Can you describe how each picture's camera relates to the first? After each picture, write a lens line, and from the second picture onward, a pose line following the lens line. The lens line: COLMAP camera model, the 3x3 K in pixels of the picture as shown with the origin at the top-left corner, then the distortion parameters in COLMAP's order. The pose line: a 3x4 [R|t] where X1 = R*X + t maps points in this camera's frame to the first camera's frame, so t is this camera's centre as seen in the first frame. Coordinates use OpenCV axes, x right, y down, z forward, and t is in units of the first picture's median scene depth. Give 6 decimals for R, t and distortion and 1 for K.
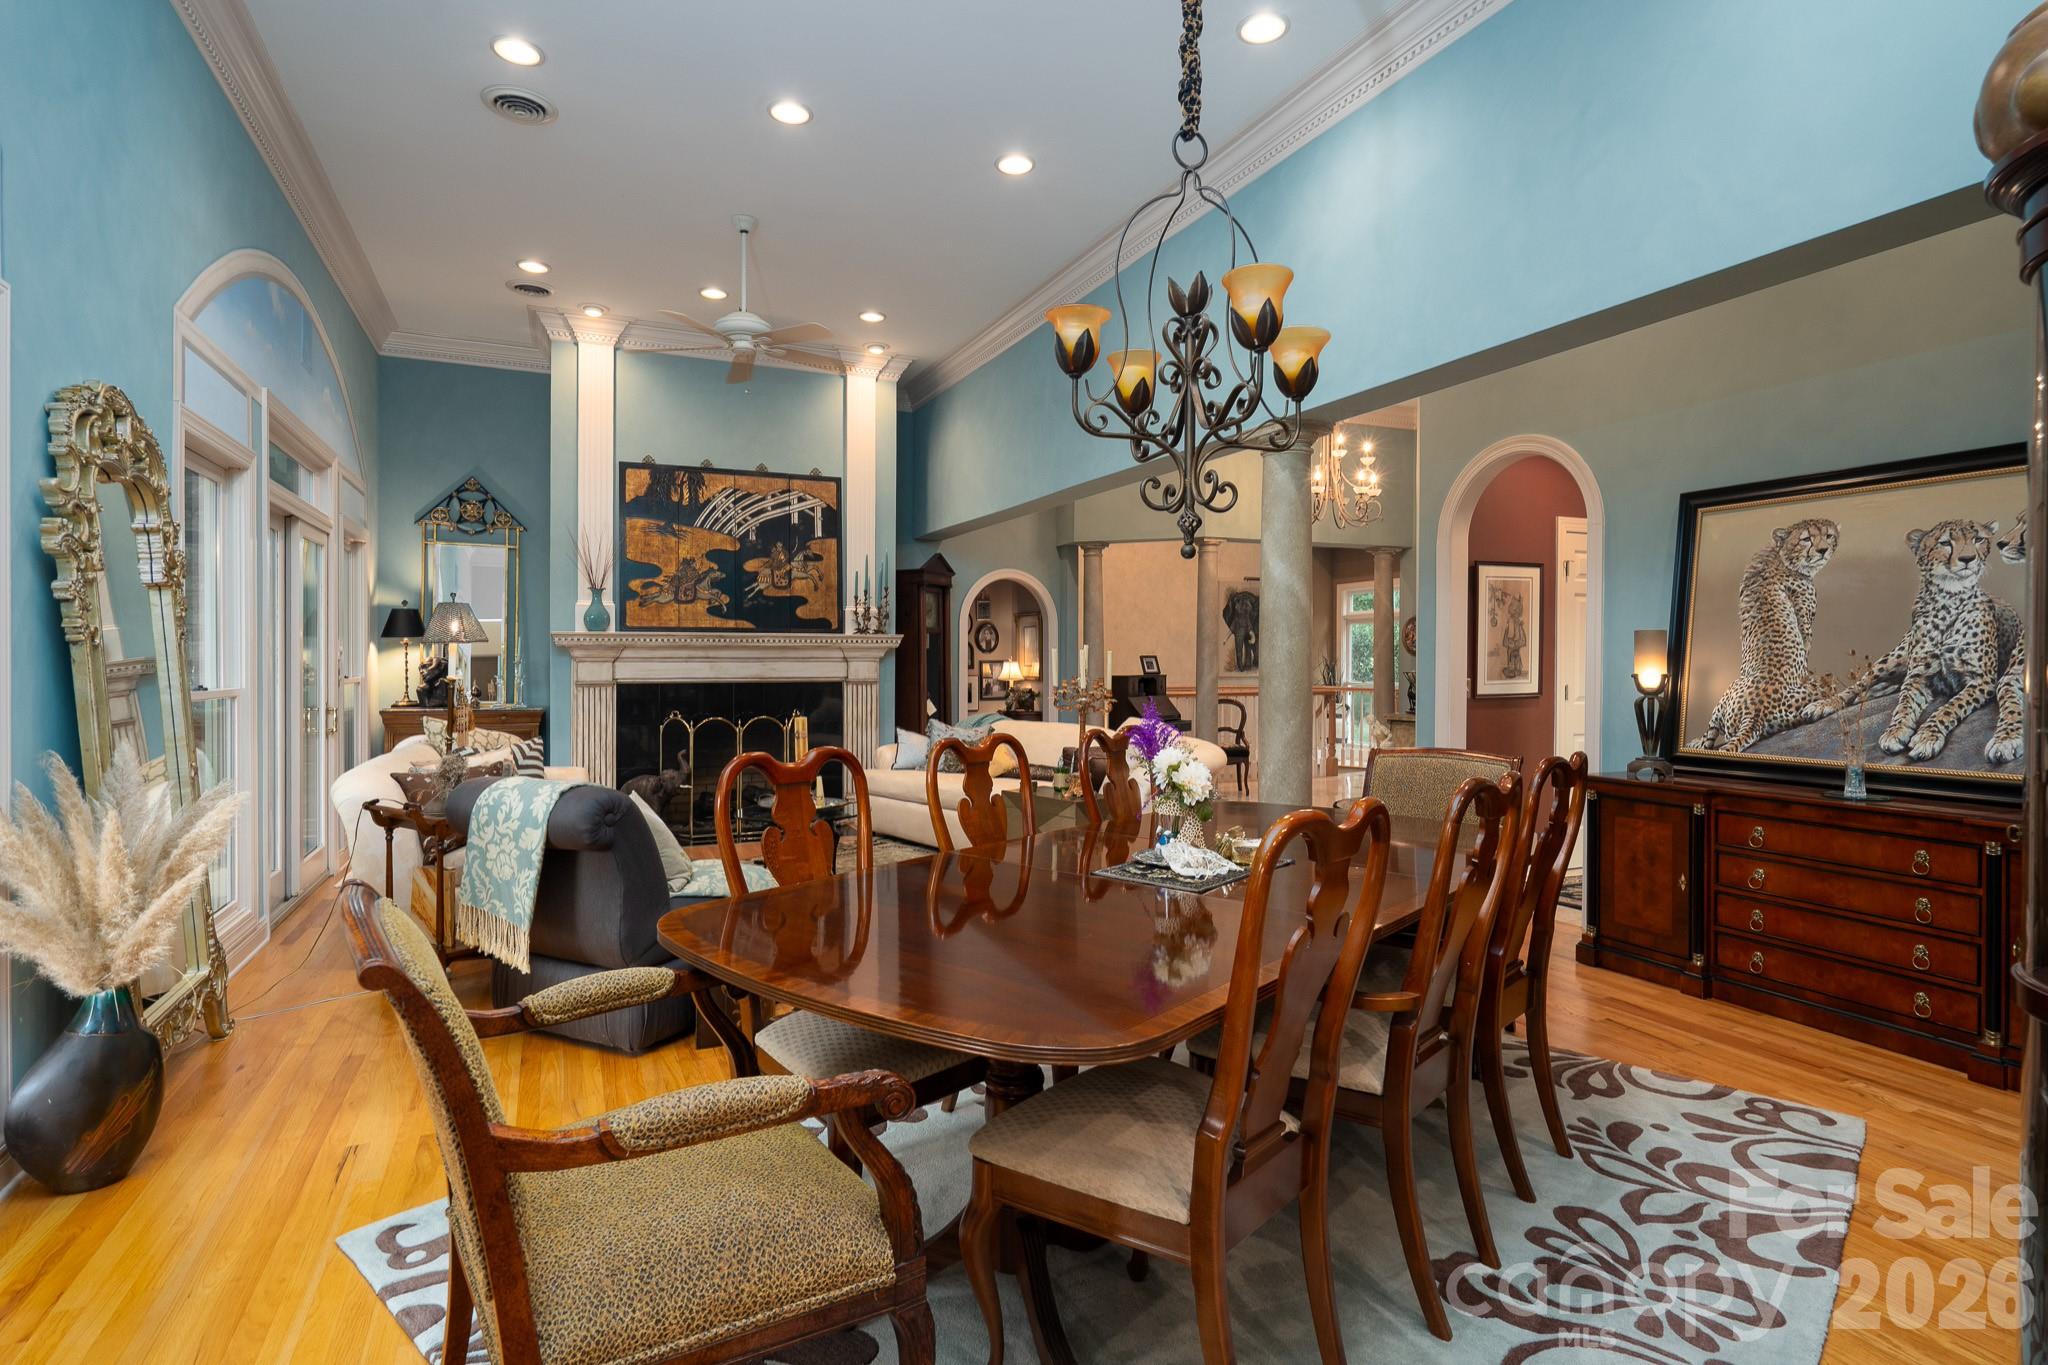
lens RADIAL K [[1033.8, 0, 1031.5], [0, 1033.8, 670.9], [0, 0, 1]] dist [0.000135, 0.000804]
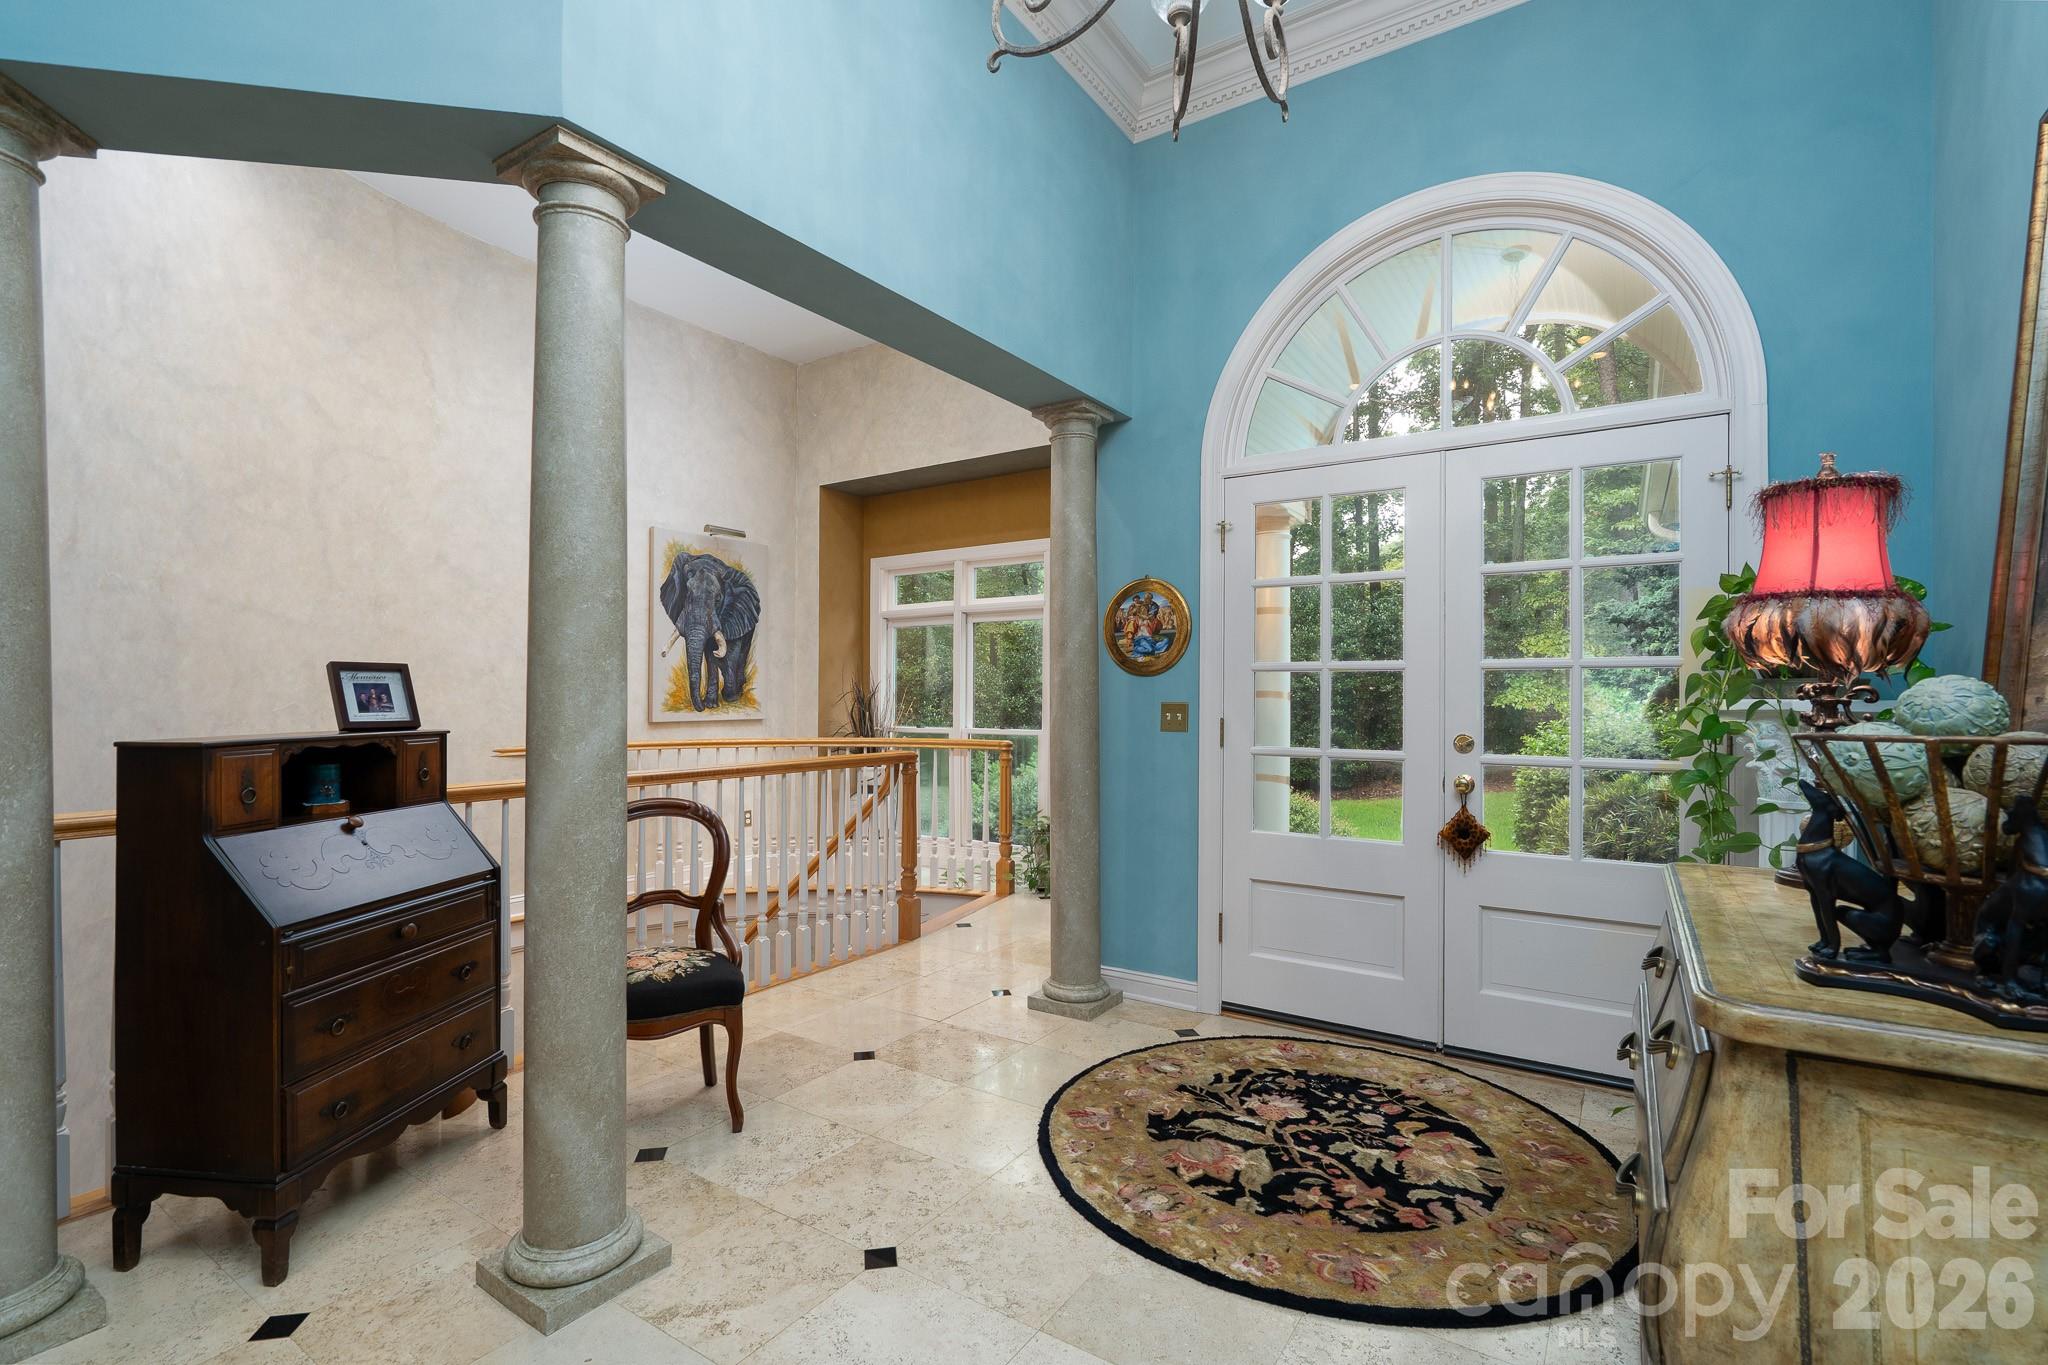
lens RADIAL K [[948.5, 0, 1023.1], [0, 948.5, 697.7], [0, 0, 1]] dist [-0.001624, 0.000051]
pose [[0.857433, 0.000073, 0.514595, 0.107936], [0.003481, 0.999976, -0.005941, -0.002529], [-0.514583, 0.006885, 0.857413, 0.562066]]
